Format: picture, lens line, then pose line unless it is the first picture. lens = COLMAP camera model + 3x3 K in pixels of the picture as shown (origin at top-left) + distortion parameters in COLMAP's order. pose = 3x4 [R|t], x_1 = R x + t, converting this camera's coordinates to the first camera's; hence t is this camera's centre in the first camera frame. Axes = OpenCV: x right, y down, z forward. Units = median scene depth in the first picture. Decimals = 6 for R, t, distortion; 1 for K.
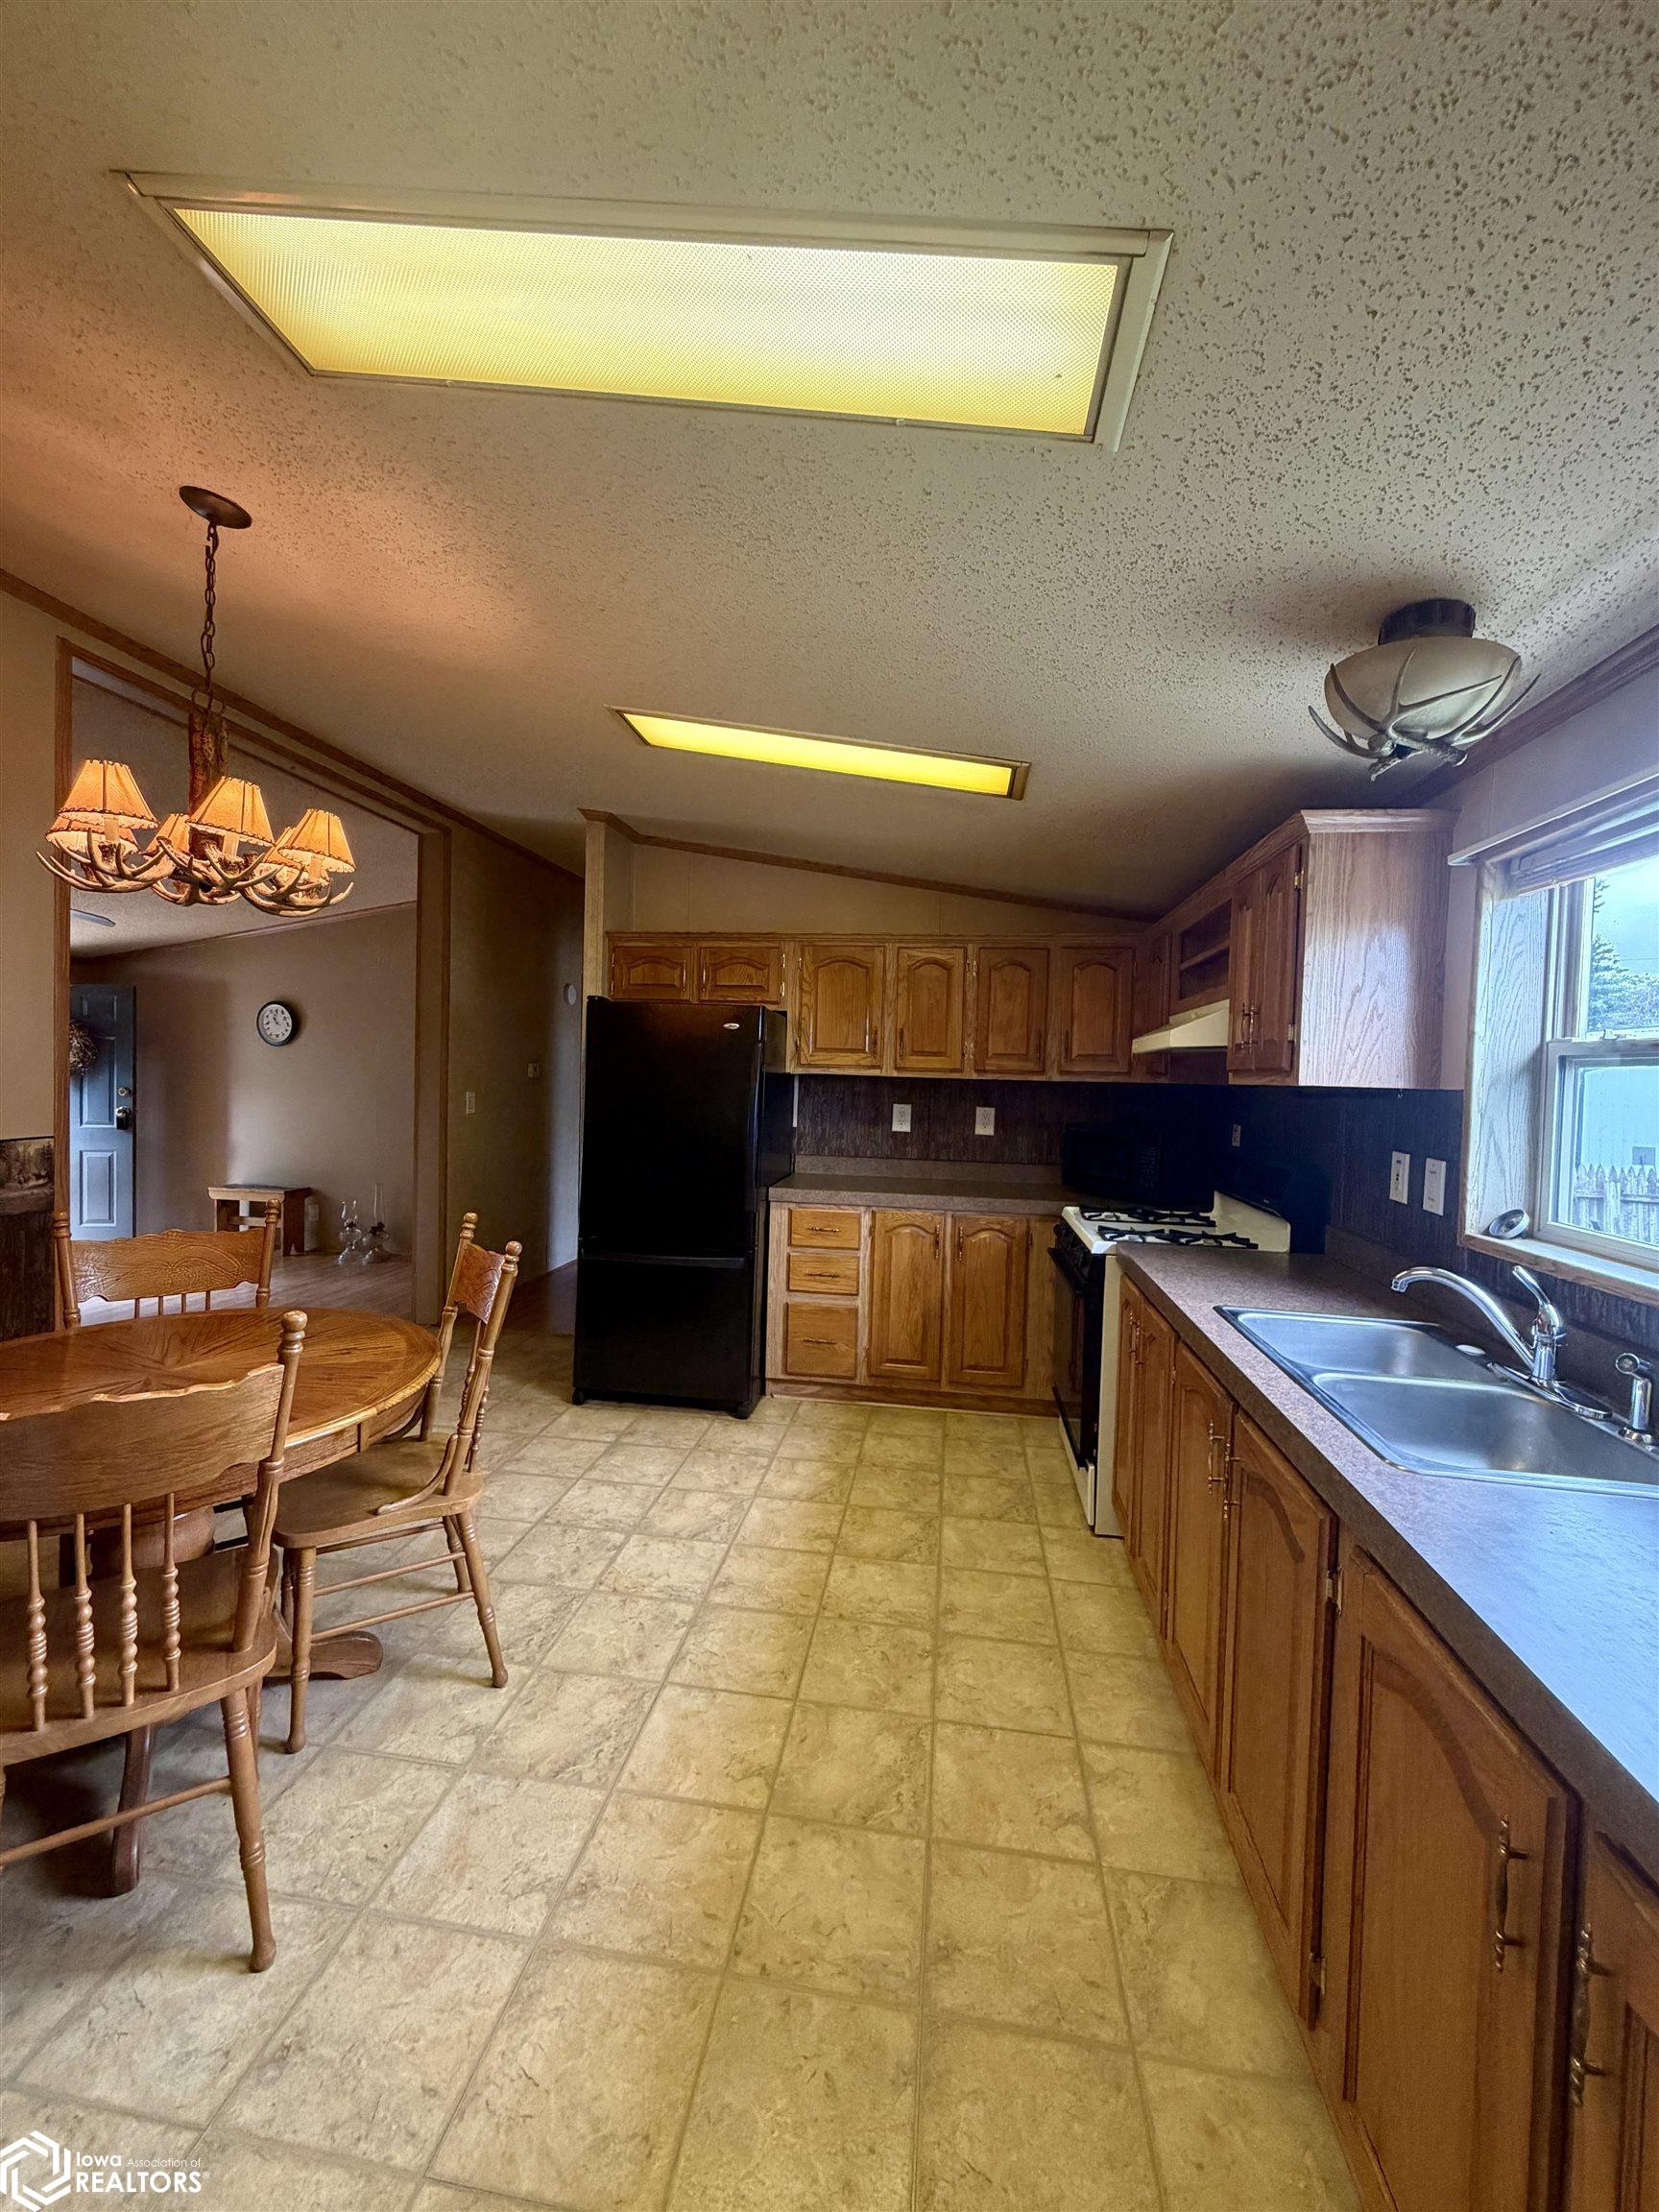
lens RADIAL K [[881.4, 0, 826.7], [0, 881.4, 1099.2], [0, 0, 1]] dist [-0.000282, 0.000099]
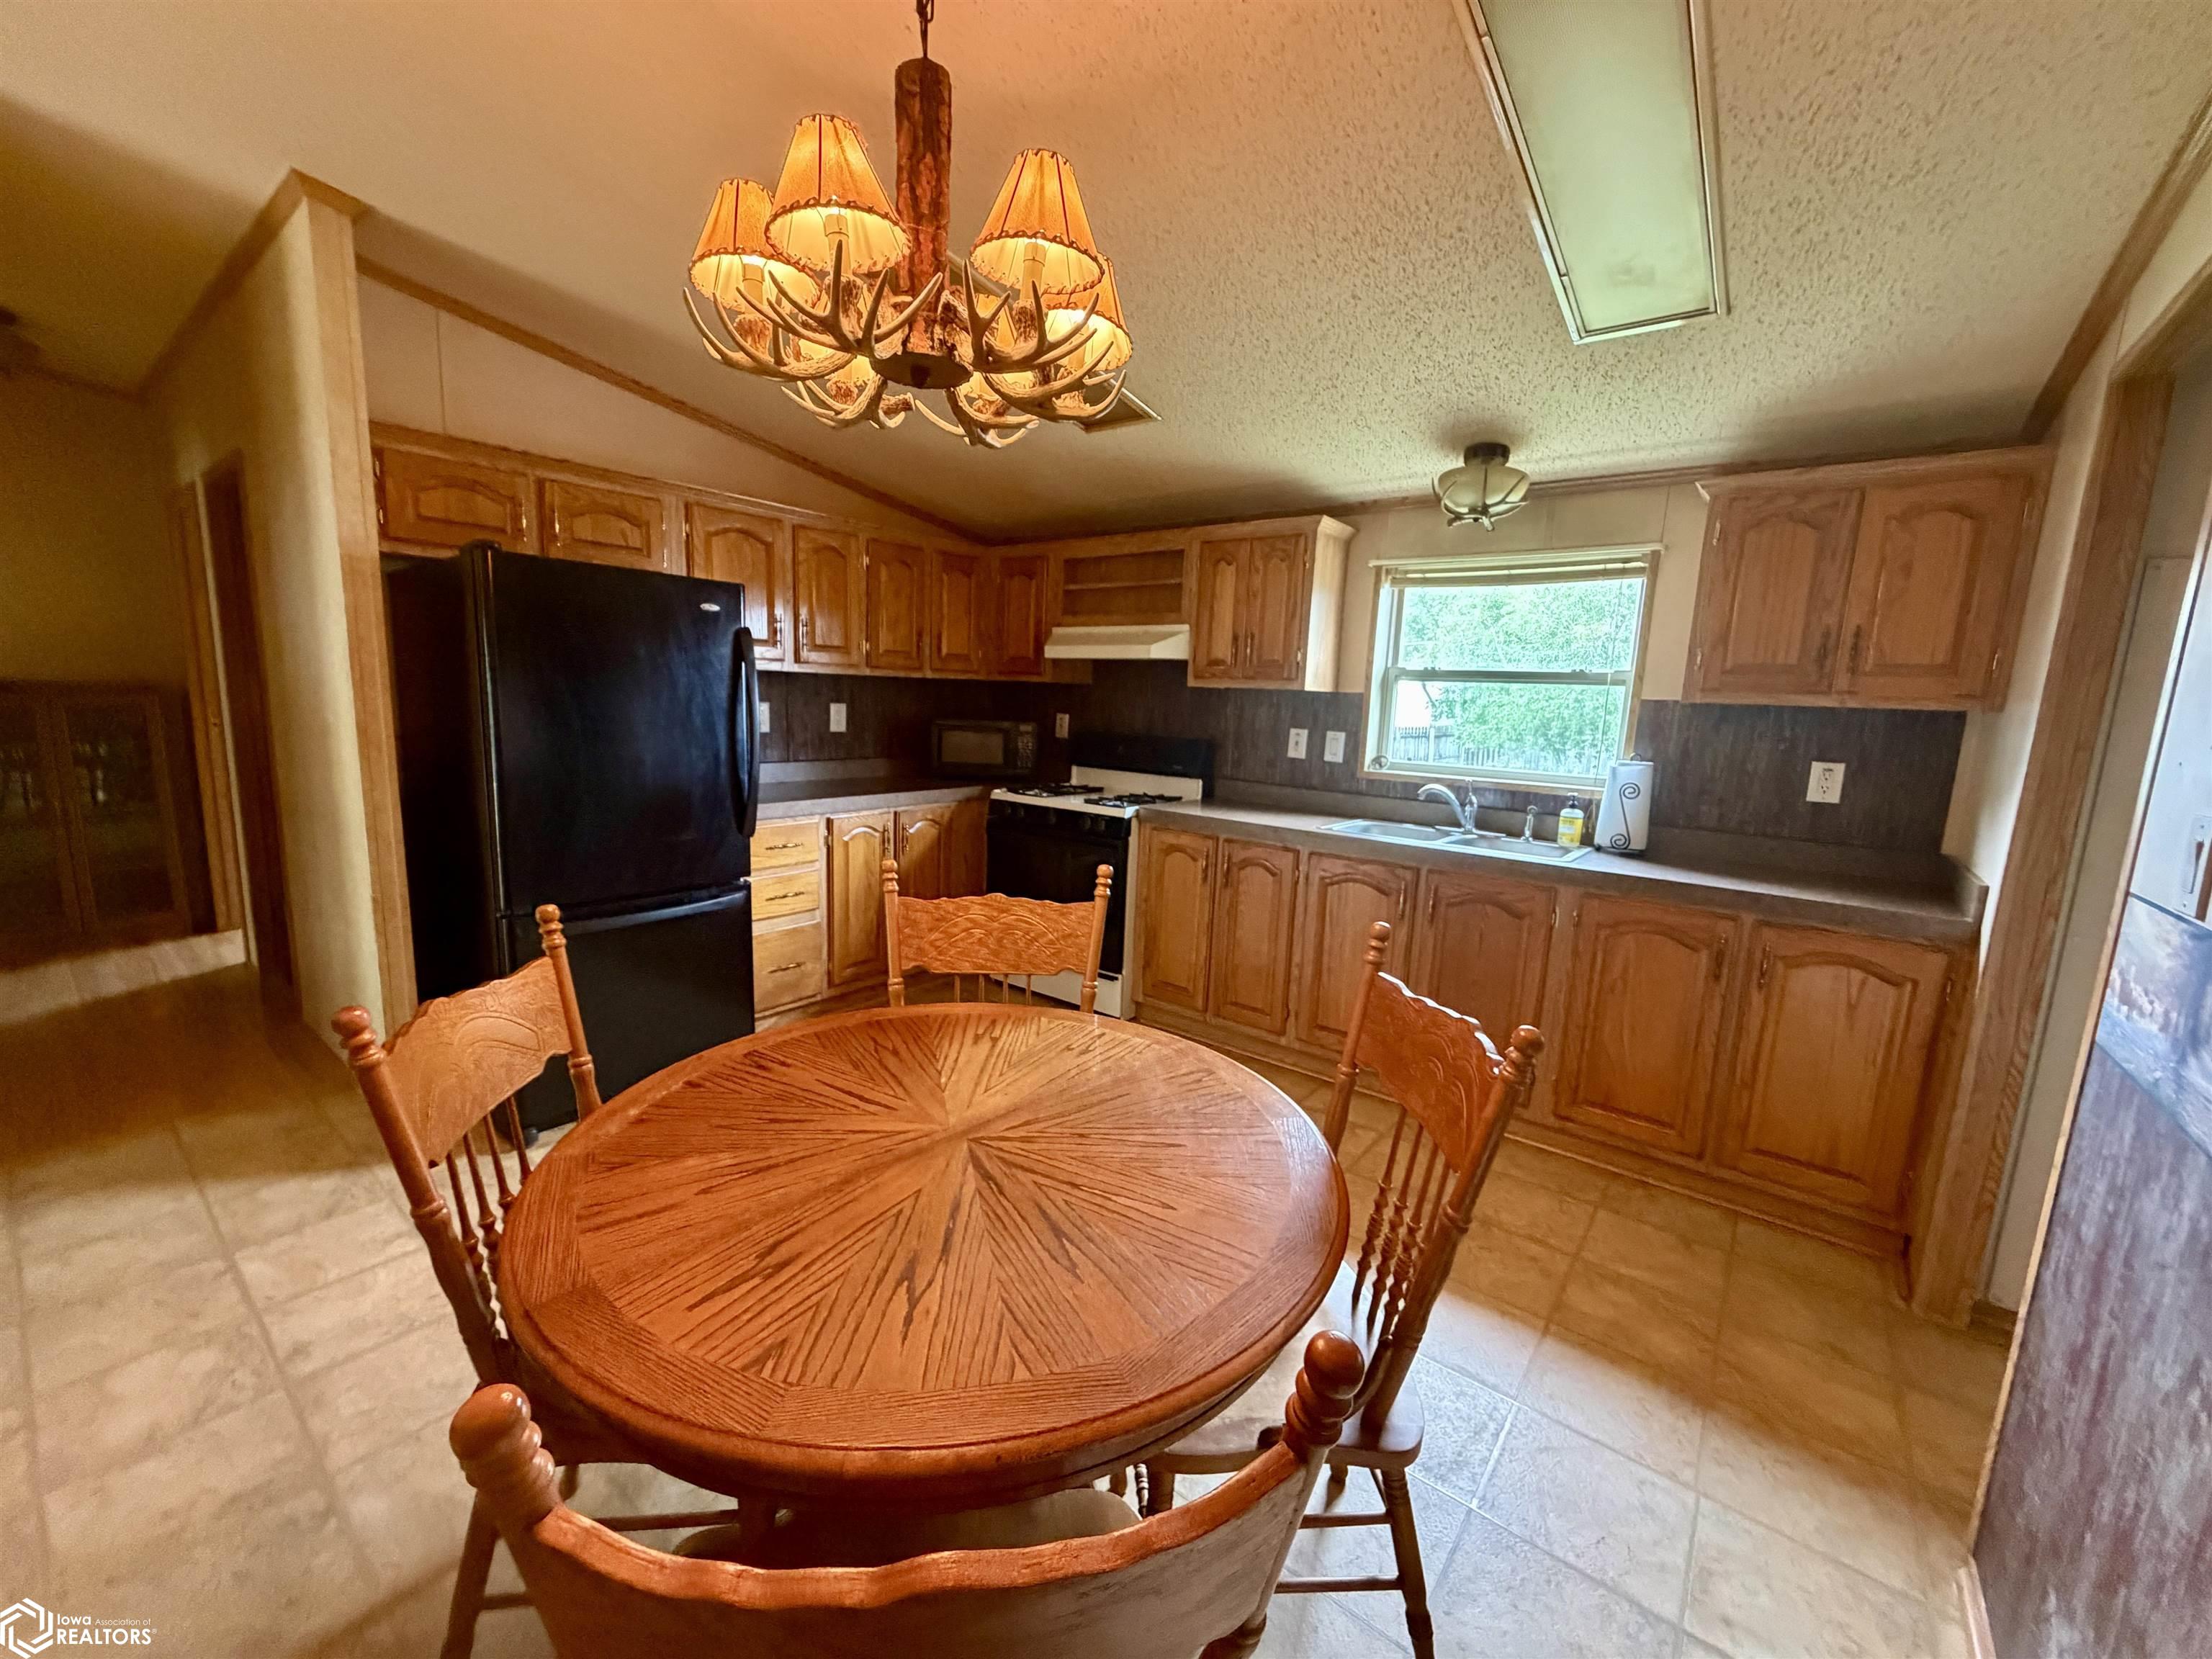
lens RADIAL K [[863.3, 0, 1106.0], [0, 863.3, 829.5], [0, 0, 1]] dist [0.000410, -0.000079]
pose [[0.495166, -0.149833, 0.855781, -0.652995], [0.002636, 0.985271, 0.170980, -0.020878], [-0.868794, -0.082408, 0.488268, 0.325544]]
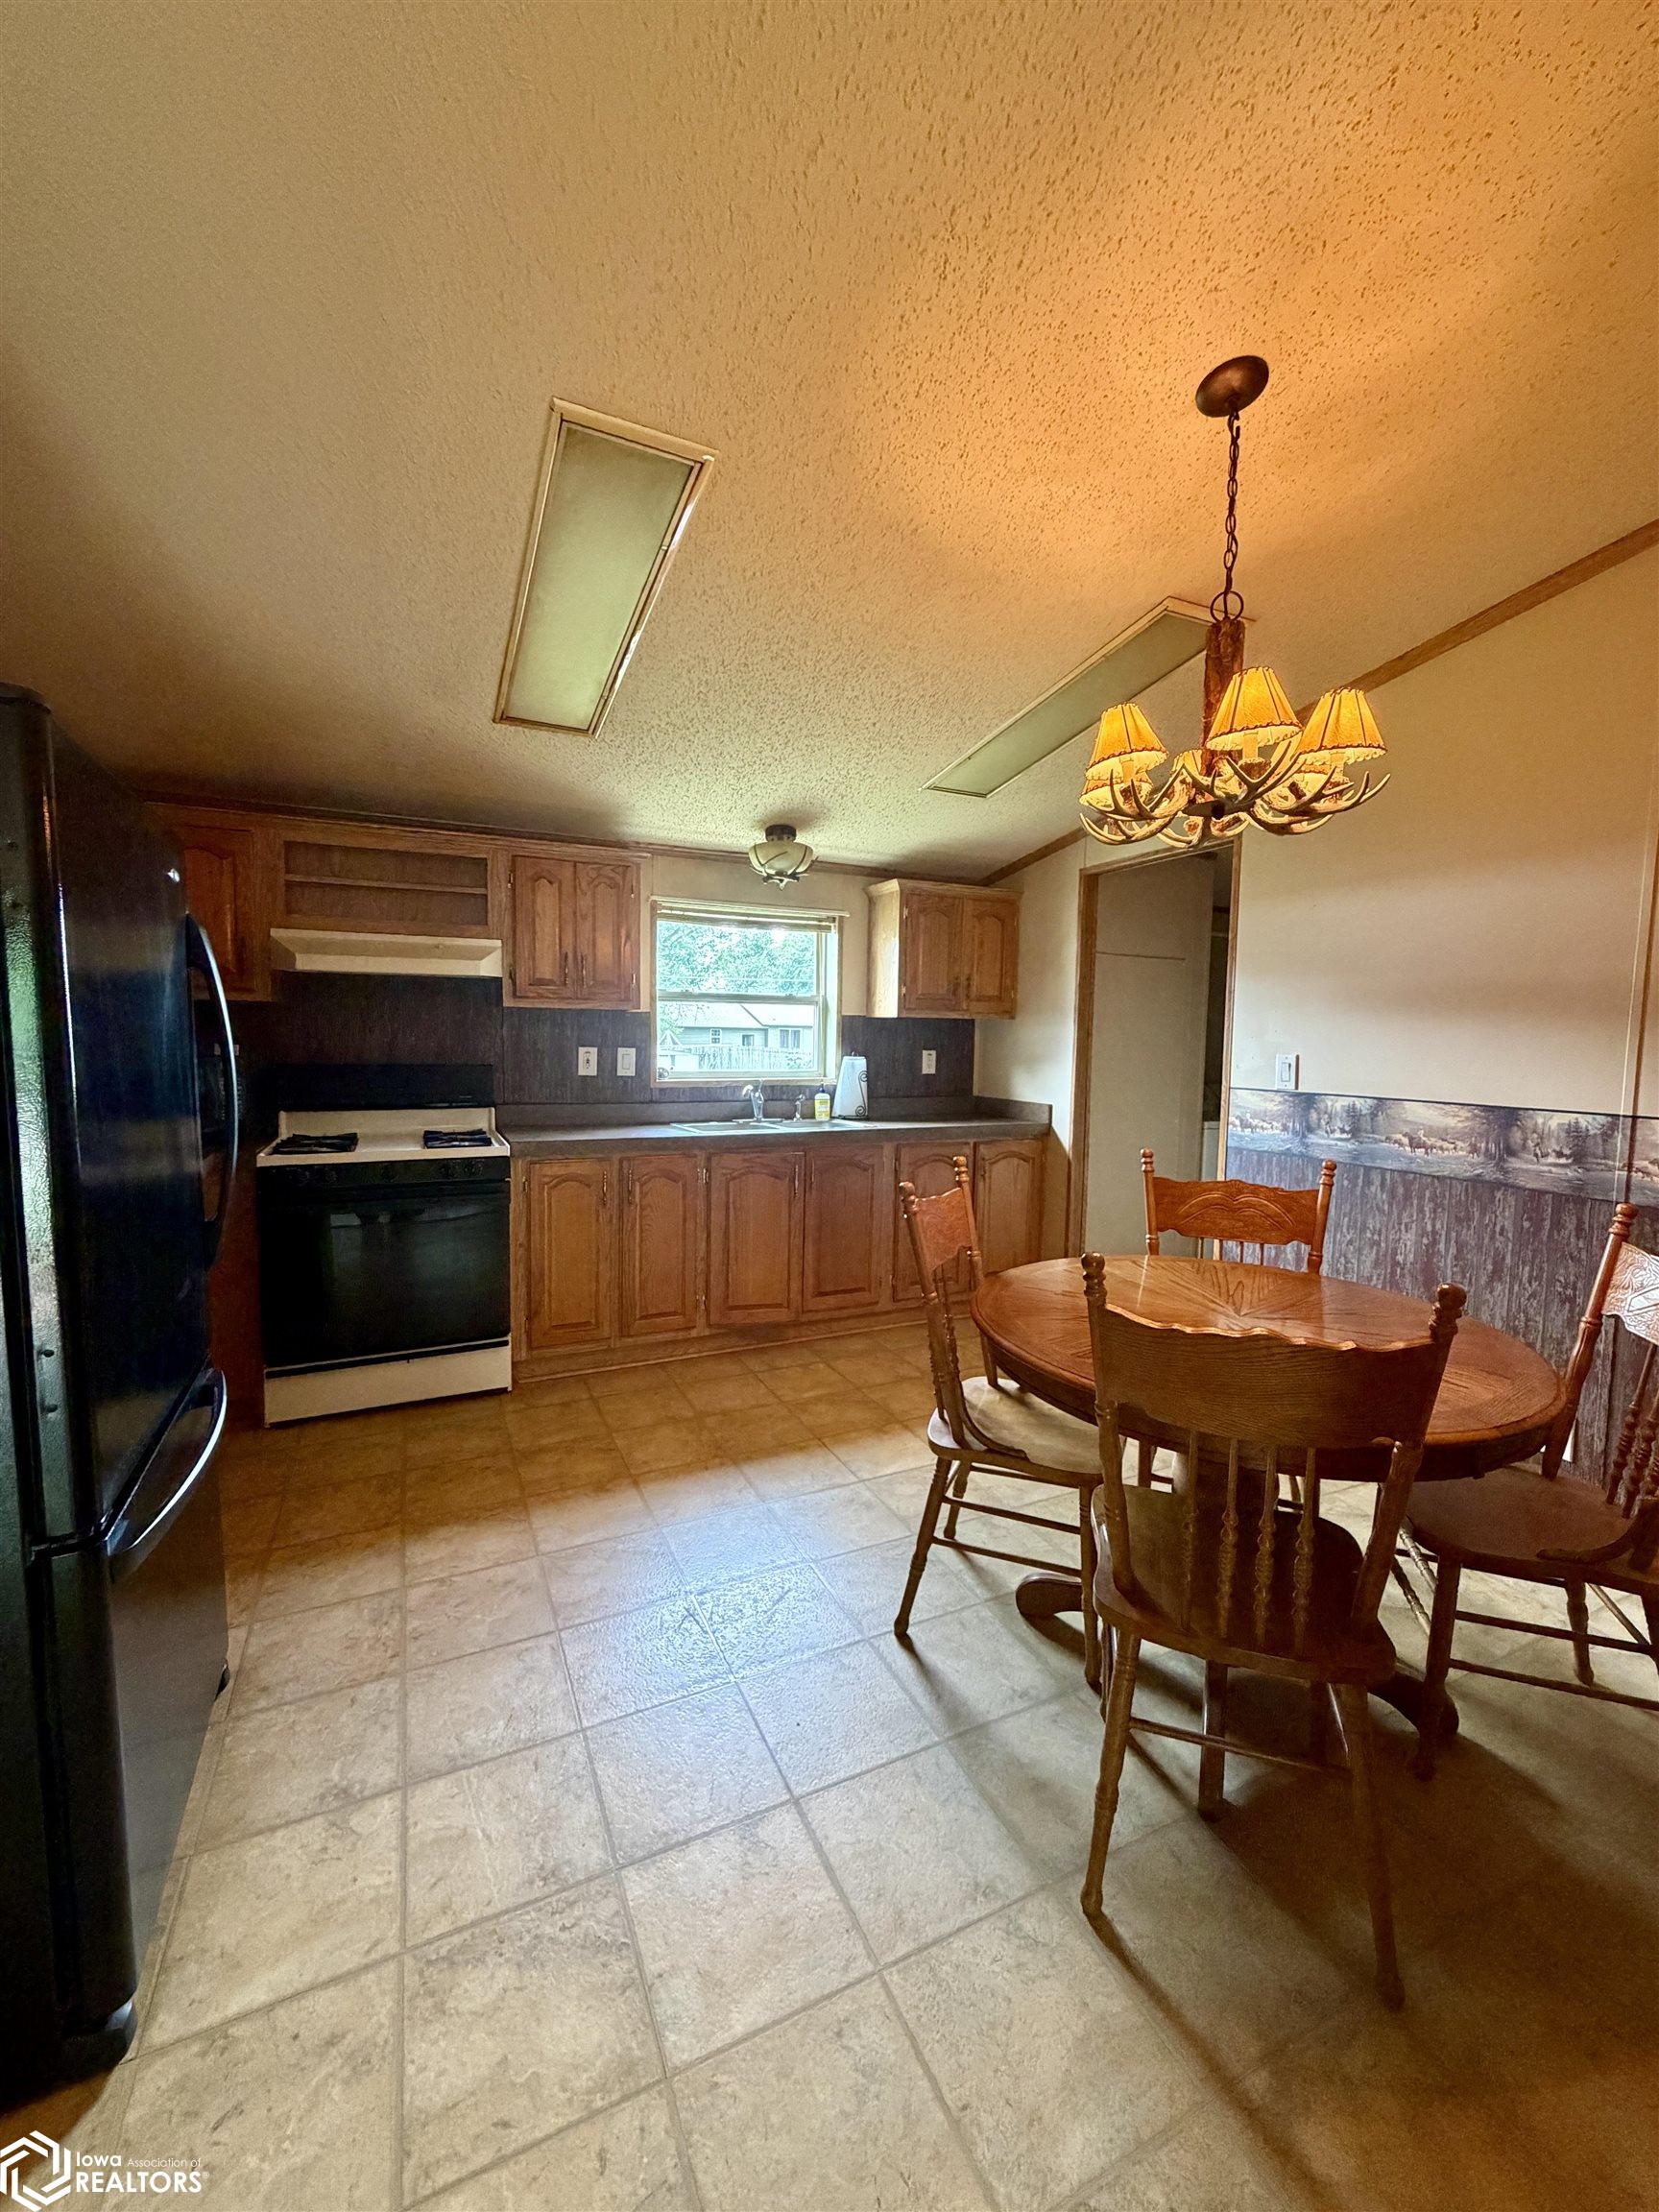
lens RADIAL K [[881.4, 0, 826.7], [0, 881.4, 1099.2], [0, 0, 1]] dist [-0.000282, 0.000099]
pose [[-0.547361, -0.106947, 0.830035, -0.705843], [-0.010612, 0.992608, 0.120896, -0.033659], [-0.836829, 0.057366, -0.544450, 1.029794]]
